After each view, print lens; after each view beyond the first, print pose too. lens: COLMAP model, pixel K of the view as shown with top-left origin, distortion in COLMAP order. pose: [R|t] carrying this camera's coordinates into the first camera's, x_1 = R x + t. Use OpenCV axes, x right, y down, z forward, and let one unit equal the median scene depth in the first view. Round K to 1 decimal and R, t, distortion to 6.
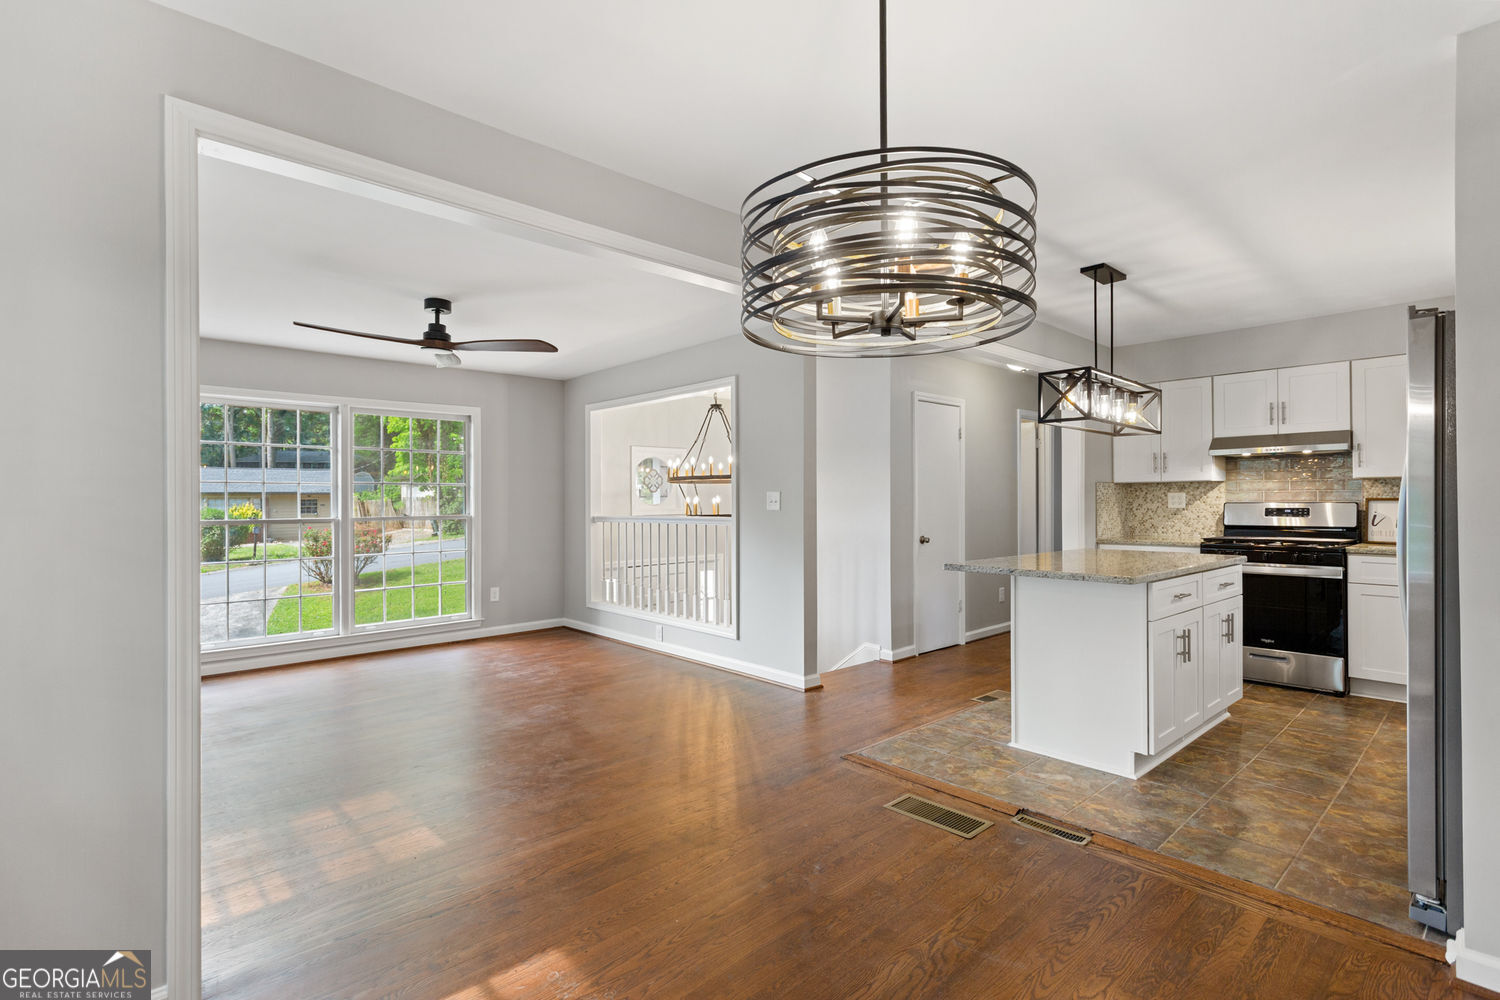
lens RADIAL K [[713.0, 0, 742.4], [0, 713.0, 499.3], [0, 0, 1]] dist [0.003614, 0.001063]
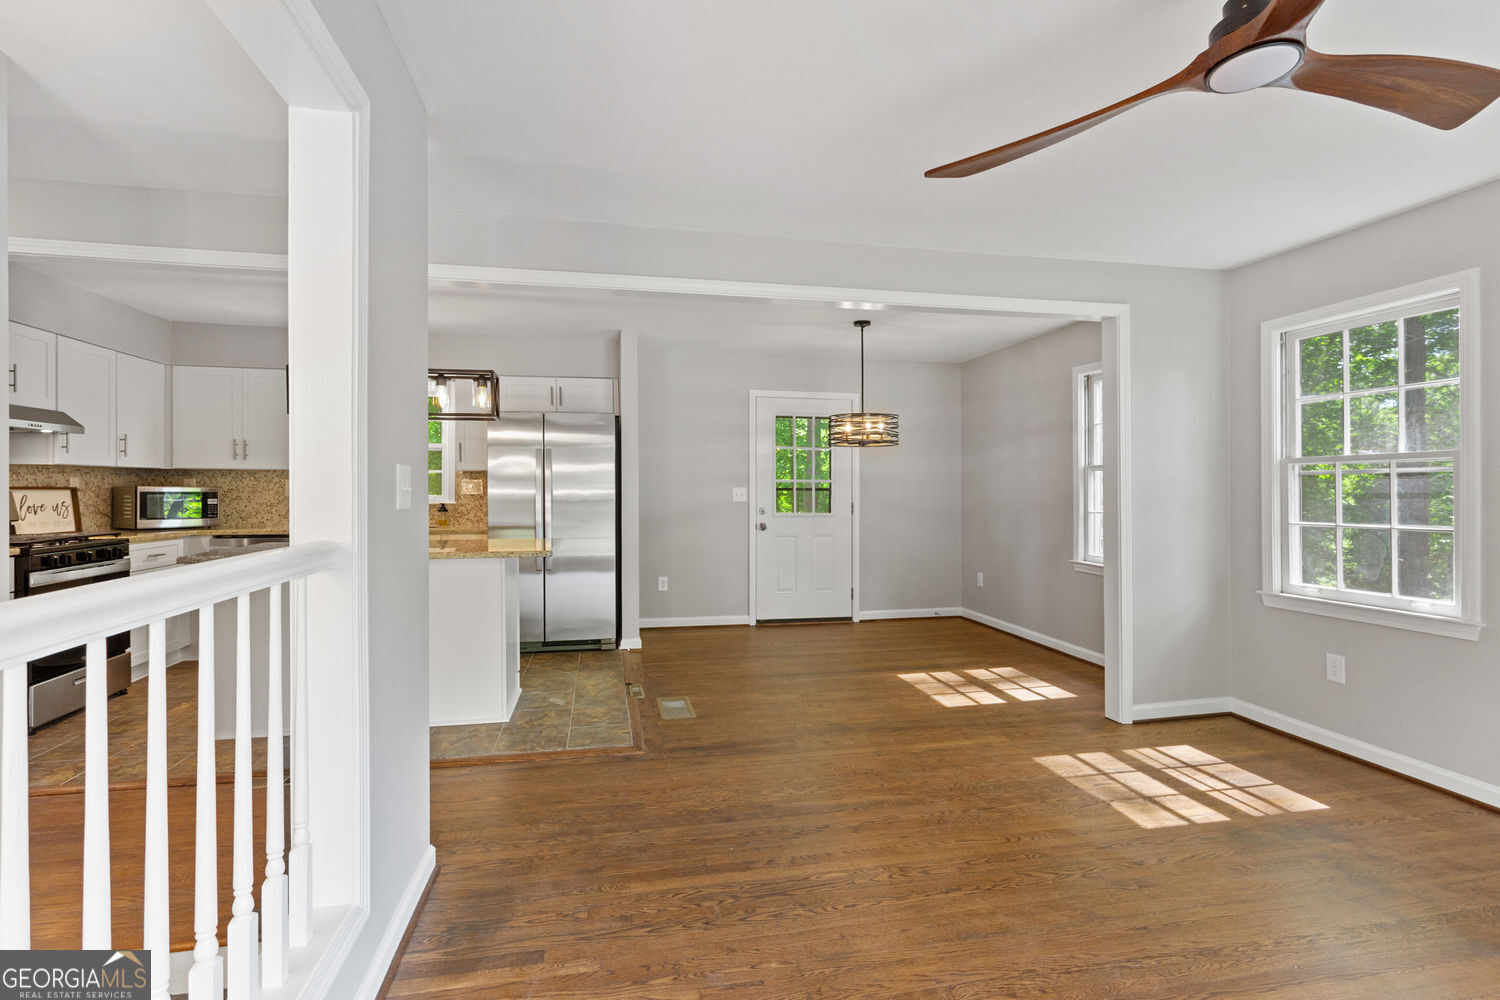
lens RADIAL K [[720.5, 0, 748.3], [0, 720.5, 488.2], [0, 0, 1]] dist [-0.000072, 0.000258]
pose [[-0.861507, 0.003489, 0.507733, -0.305263], [0.002591, 0.999994, -0.002476, 0.004101], [-0.507738, -0.000817, -0.861511, 1.129860]]
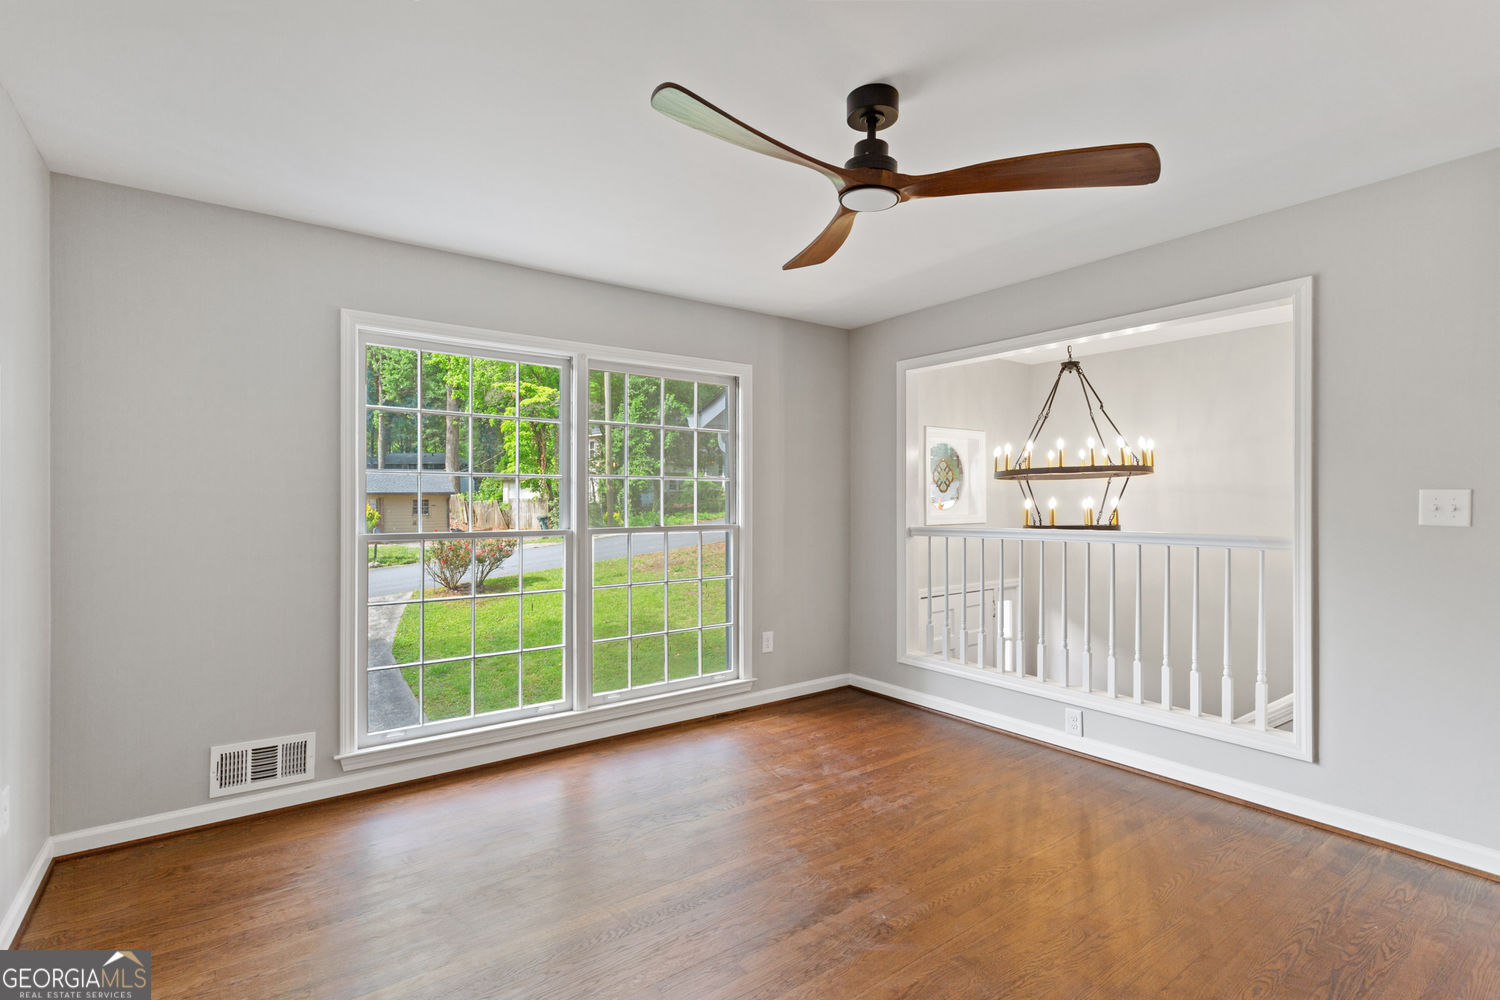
lens RADIAL K [[708.3, 0, 750.0], [0, 708.3, 500.0], [0, 0, 1]] dist [0.000740, 0.000486]
pose [[0.995063, 0.003576, -0.099182, -0.360025], [-0.003785, 0.999991, -0.001912, 0.000114], [0.099175, 0.002278, 0.995067, 0.397890]]
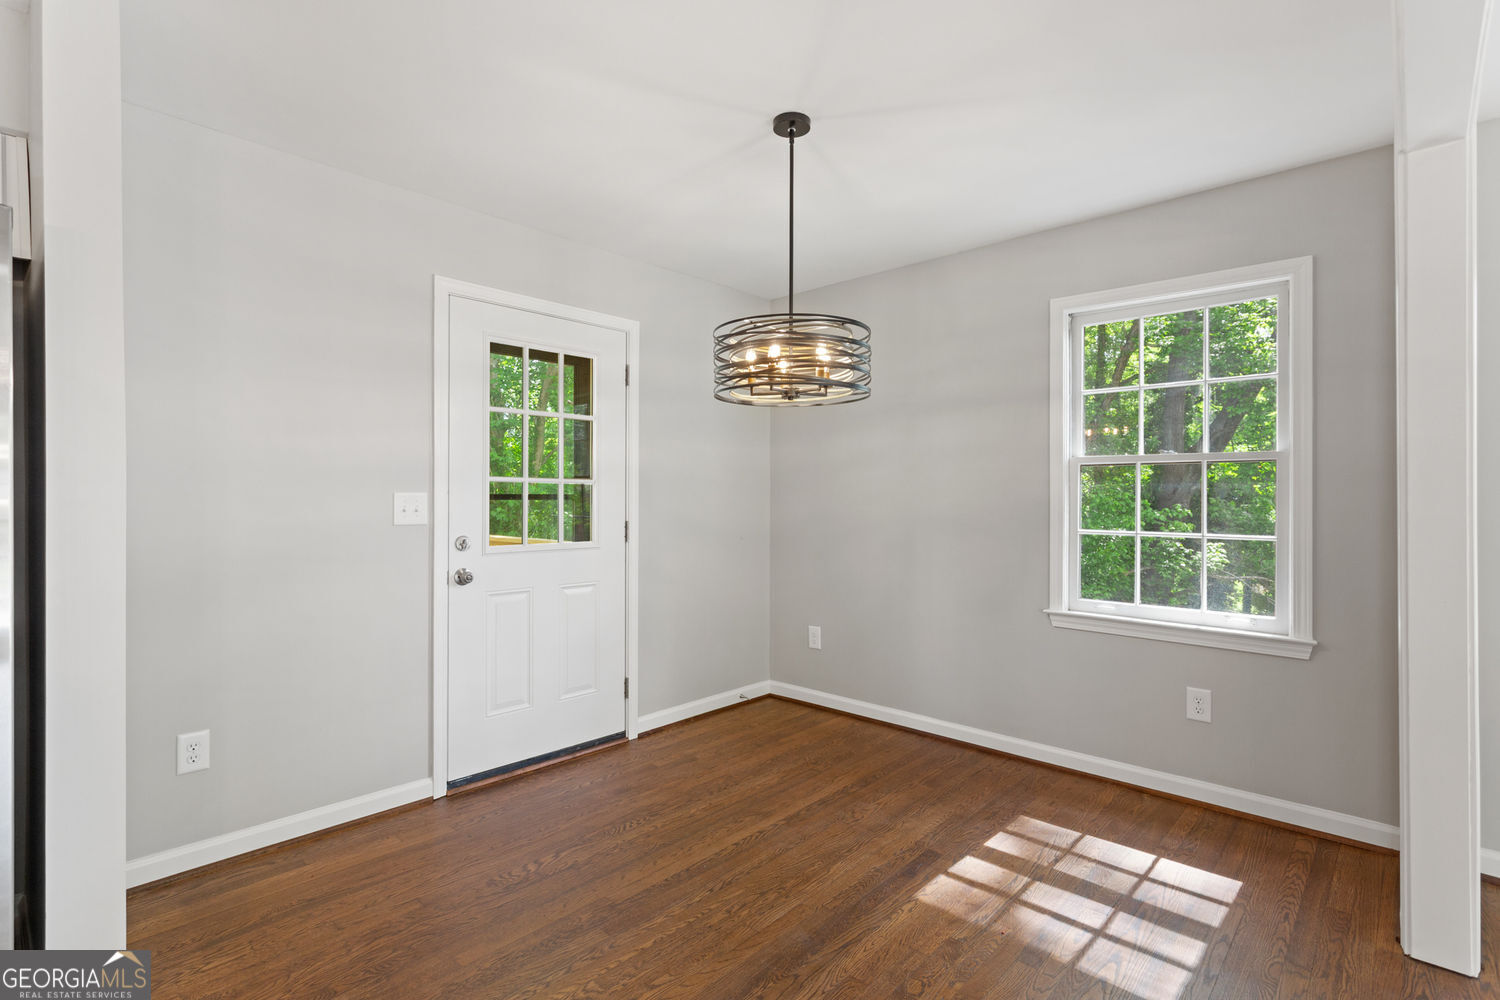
lens RADIAL K [[726.4, 0, 750.0], [0, 726.4, 500.0], [0, 0, 1]] dist [0.002403, -0.000104]
pose [[-0.996437, 0.004578, -0.084211, 0.108655], [0.004208, 0.999981, 0.004561, 0.004117], [0.084230, 0.004190, -0.996438, 0.659796]]
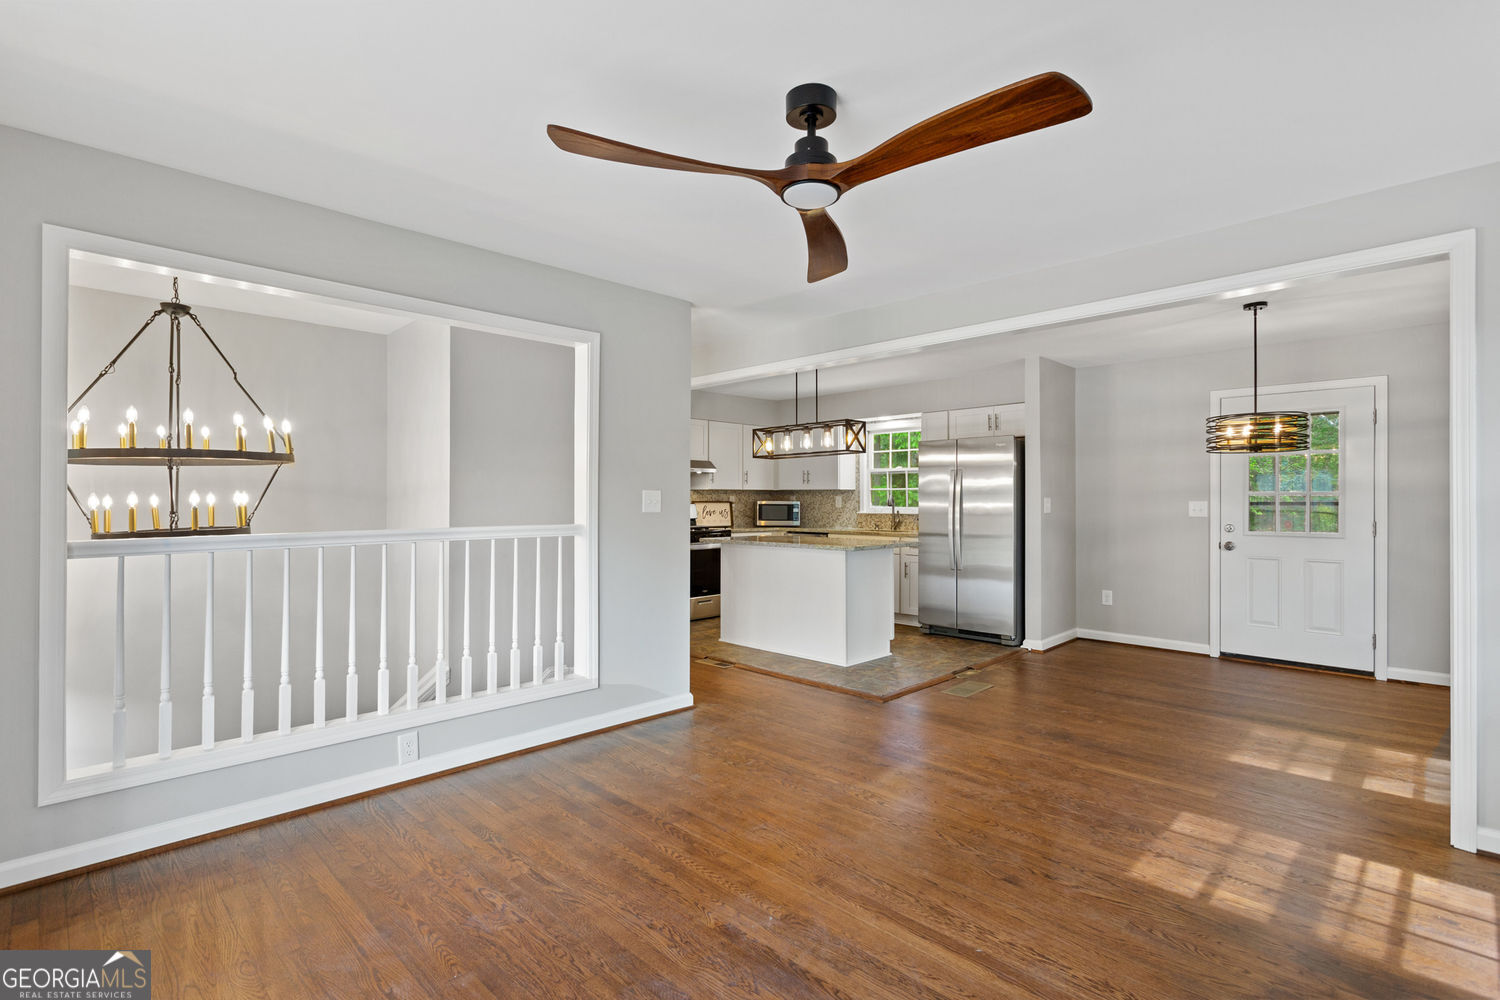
lens RADIAL K [[711.9, 0, 747.7], [0, 711.9, 494.5], [0, 0, 1]] dist [0.003780, 0.000416]
pose [[-0.047957, 0.013657, 0.998756, -0.718630], [-0.001070, 0.999905, -0.013724, 0.005064], [-0.998849, -0.001727, -0.047938, 0.832755]]
